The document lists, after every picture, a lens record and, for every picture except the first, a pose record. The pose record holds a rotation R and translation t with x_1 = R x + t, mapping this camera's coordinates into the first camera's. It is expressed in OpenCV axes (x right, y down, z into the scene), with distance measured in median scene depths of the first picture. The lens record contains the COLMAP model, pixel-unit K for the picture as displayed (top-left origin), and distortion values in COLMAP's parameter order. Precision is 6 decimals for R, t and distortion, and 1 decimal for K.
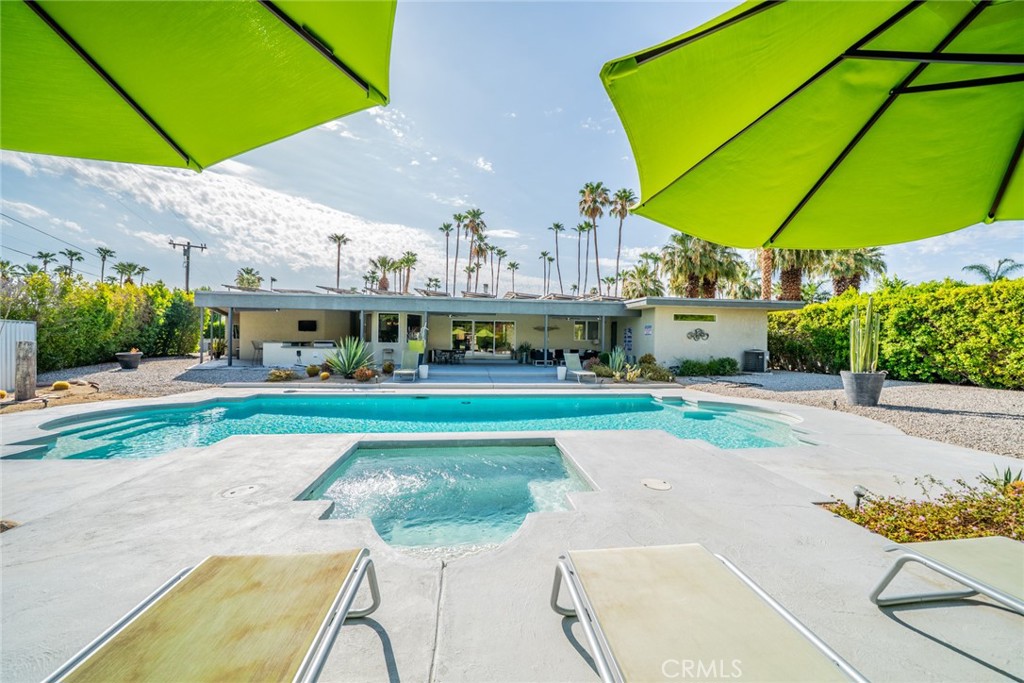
lens RADIAL K [[348.3, 0, 508.3], [0, 348.3, 341.2], [0, 0, 1]] dist [-0.012373, -0.000101]
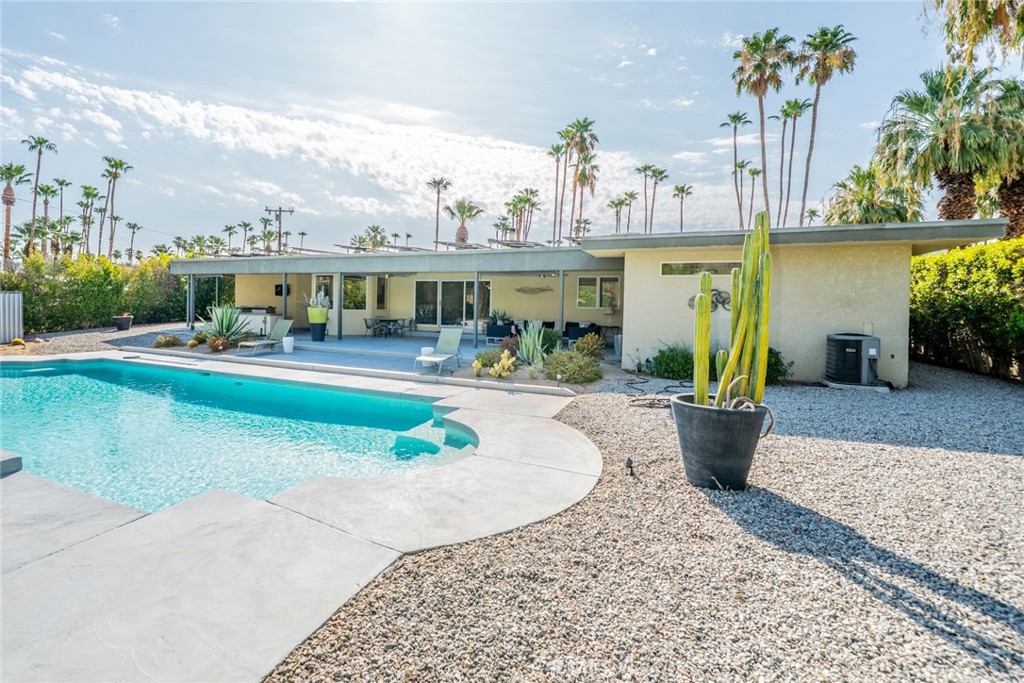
lens RADIAL K [[446.5, 0, 510.1], [0, 446.5, 327.8], [0, 0, 1]] dist [0.001346, -0.000023]
pose [[0.868387, 0.034165, -0.494709, 0.174468], [-0.002886, 0.997955, 0.063855, -0.005794], [0.495879, -0.054023, 0.866710, 0.073927]]
